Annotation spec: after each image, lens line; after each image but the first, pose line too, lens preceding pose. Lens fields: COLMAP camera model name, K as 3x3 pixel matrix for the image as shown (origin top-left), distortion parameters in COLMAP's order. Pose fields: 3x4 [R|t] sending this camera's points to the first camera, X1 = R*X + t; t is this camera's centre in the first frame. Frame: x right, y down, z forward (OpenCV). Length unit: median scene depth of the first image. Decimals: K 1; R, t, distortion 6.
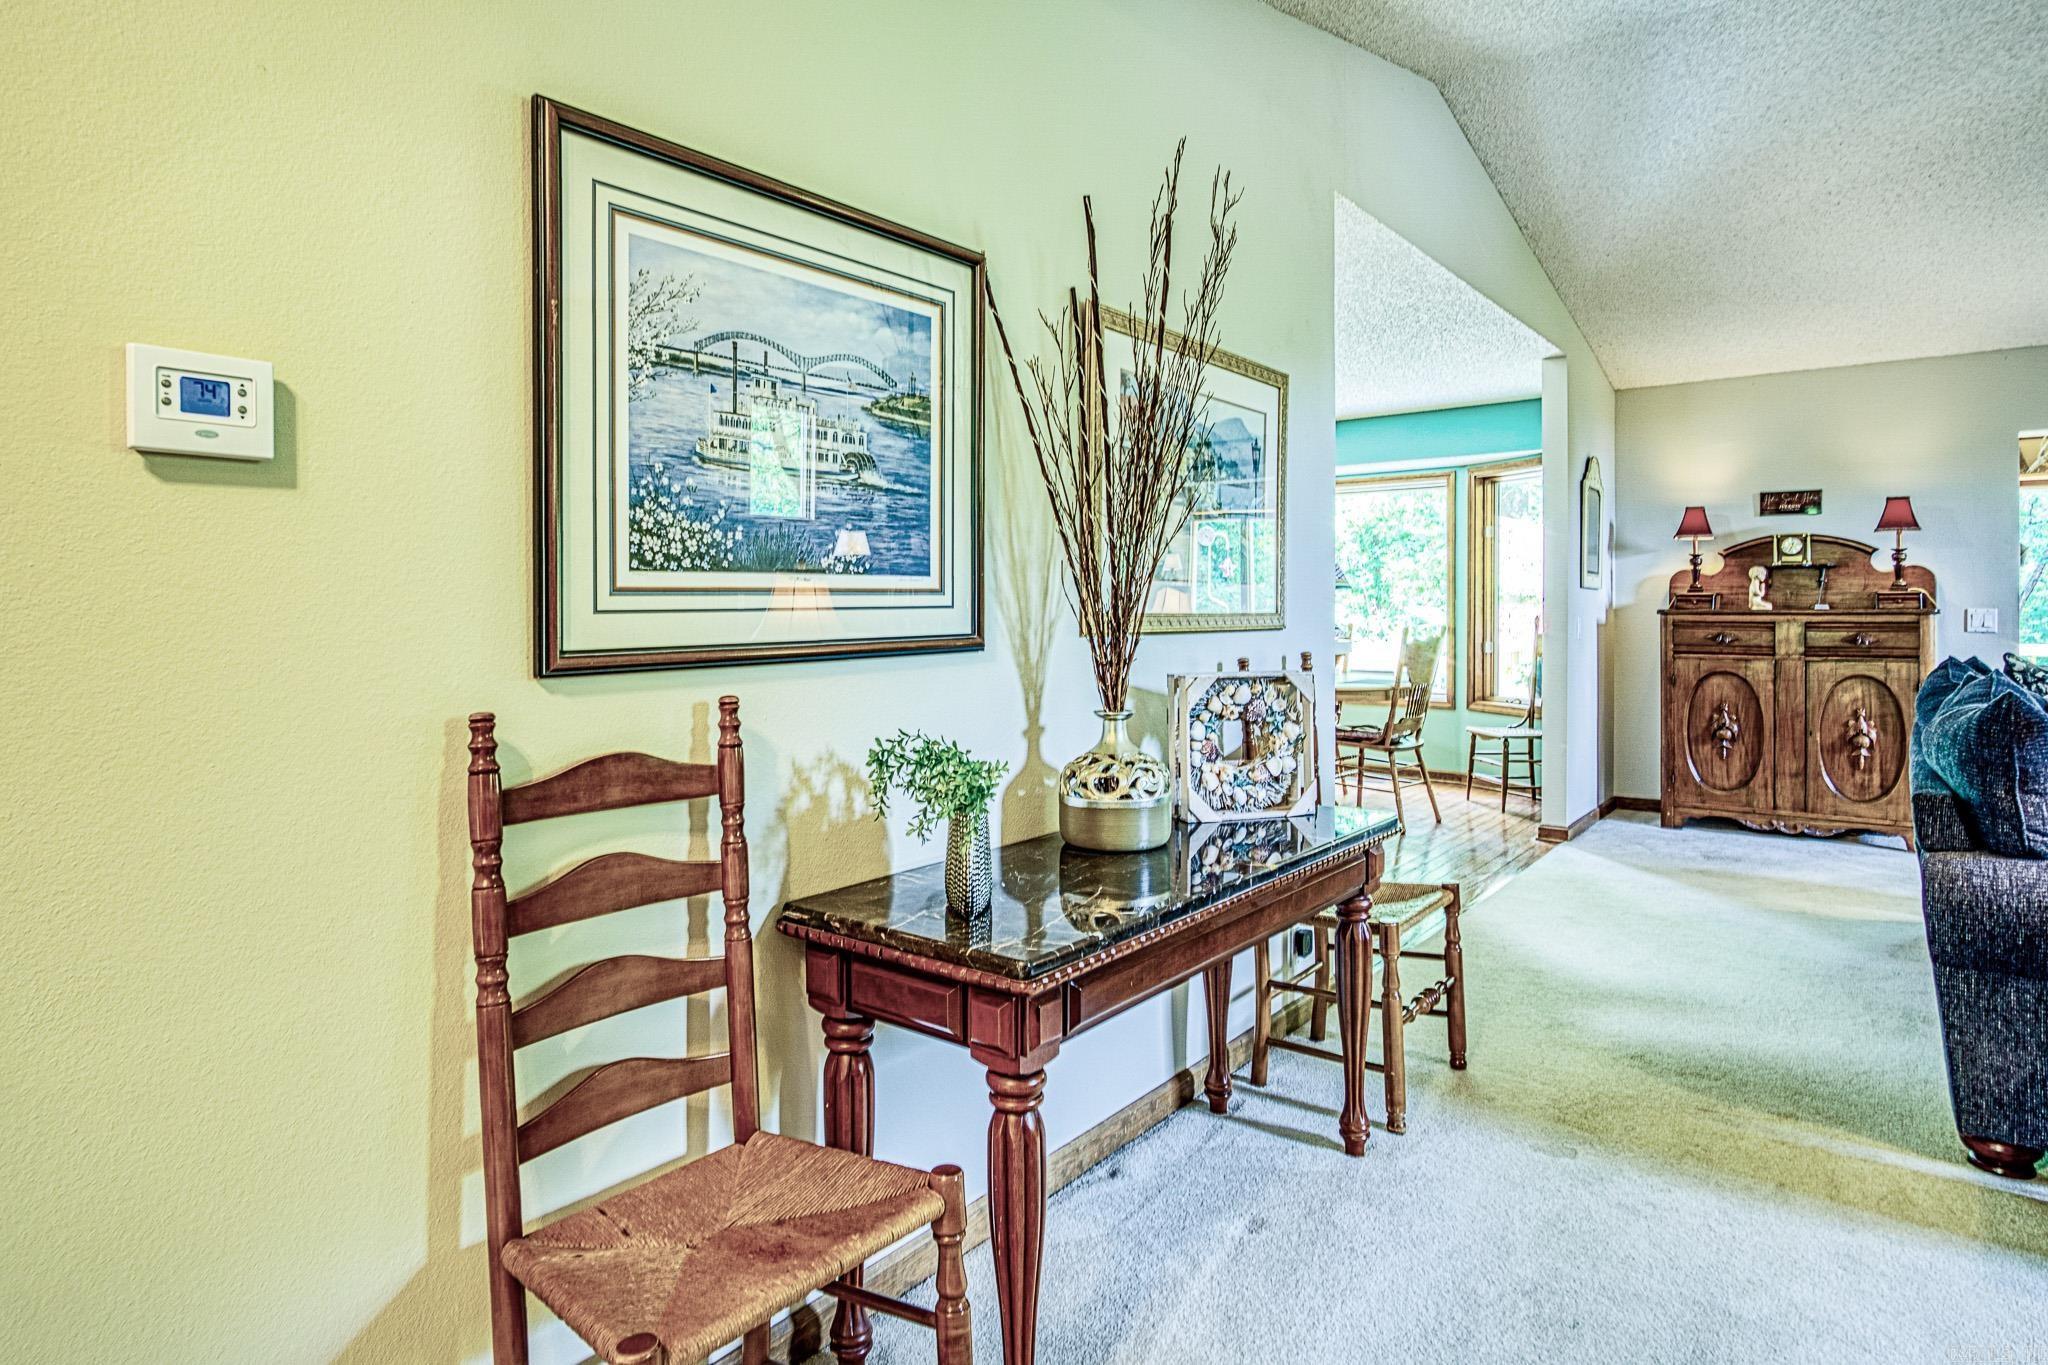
lens RADIAL K [[1139.8, 0, 1007.7], [0, 1139.8, 634.8], [0, 0, 1]] dist [-0.034409, 0.006201]
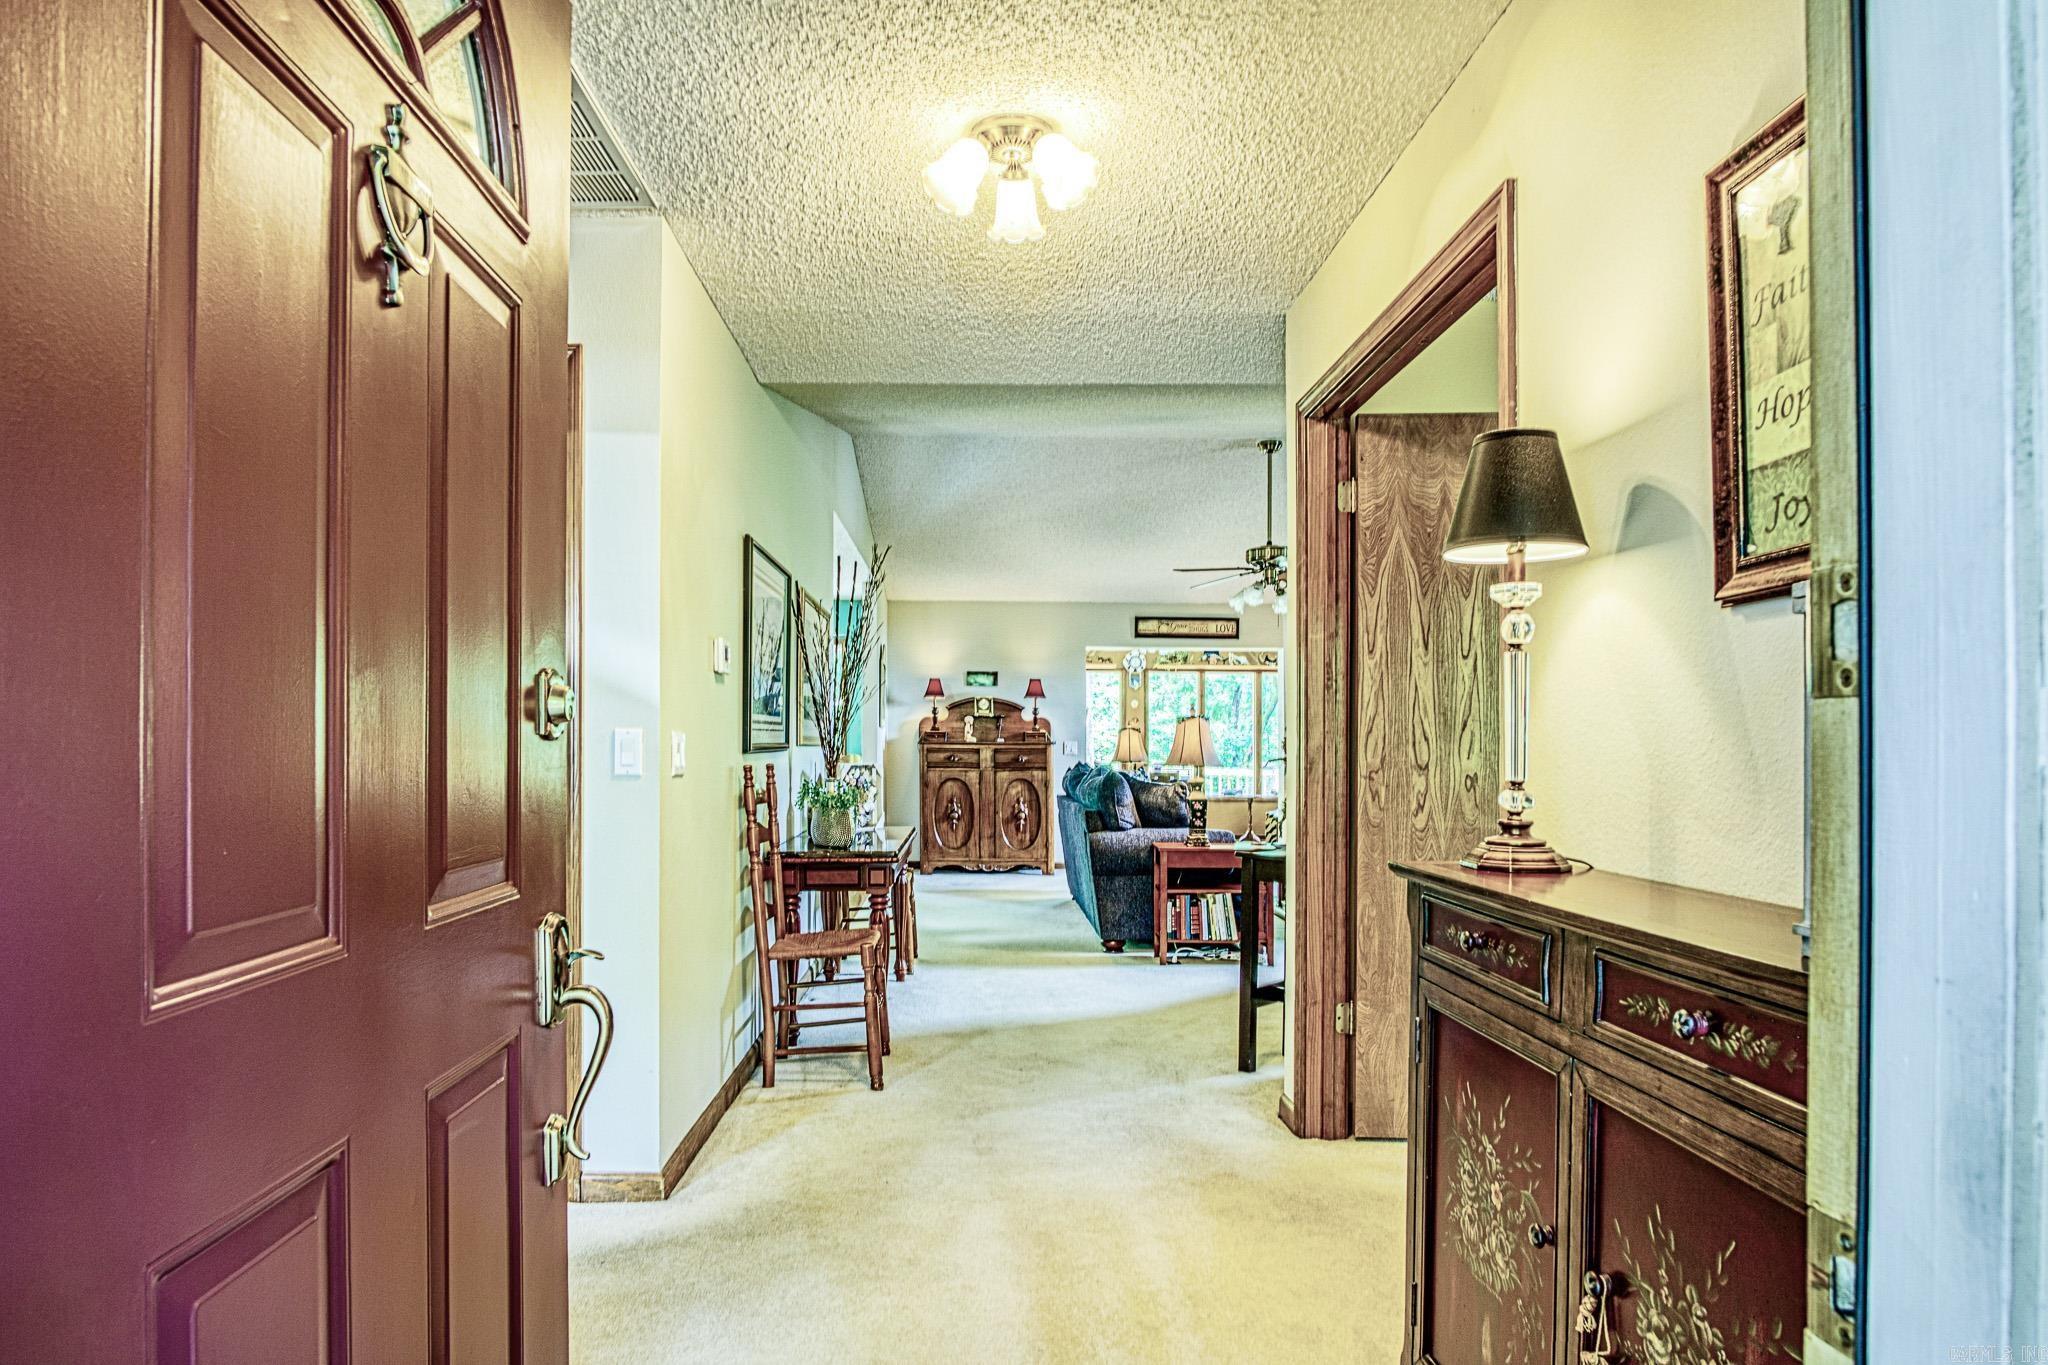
lens RADIAL K [[1178.6, 0, 1009.6], [0, 1178.6, 783.0], [0, 0, 1]] dist [0.000708, -0.000070]
pose [[0.757115, -0.013761, 0.653136, -0.471703], [0.008500, 0.999901, 0.011214, 0.021803], [-0.653226, -0.002938, 0.757157, -0.404888]]
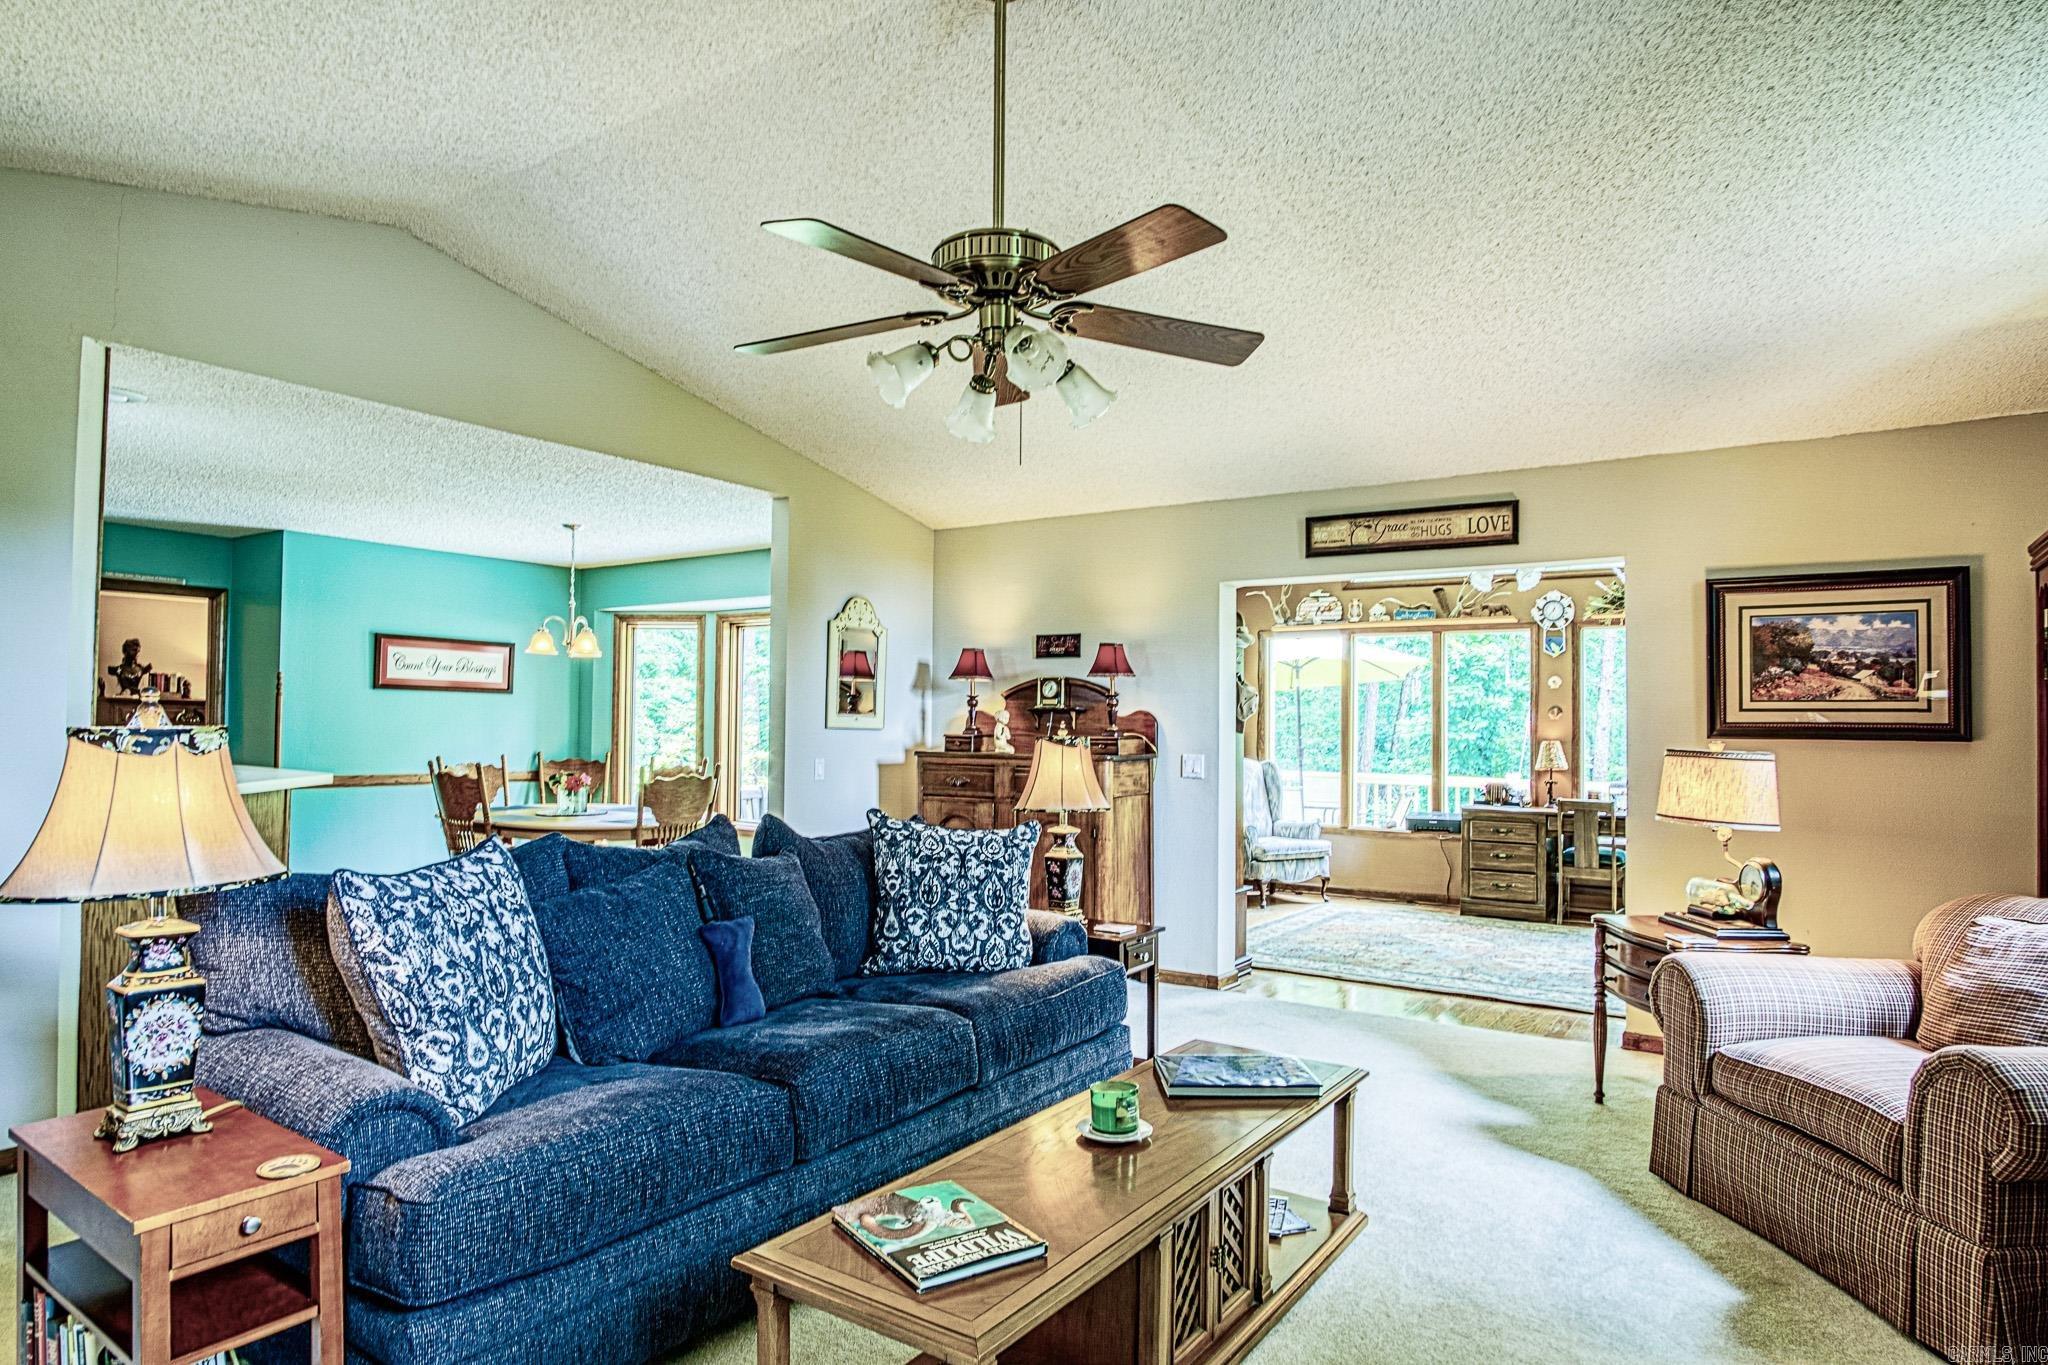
lens RADIAL K [[1139.8, 0, 1038.9], [0, 1139.8, 698.1], [0, 0, 1]] dist [-0.034409, 0.006201]
pose [[0.996373, 0.015947, 0.083582, 0.650676], [-0.012119, 0.998863, -0.046110, -0.025649], [-0.084222, 0.044930, 0.995434, -0.017505]]
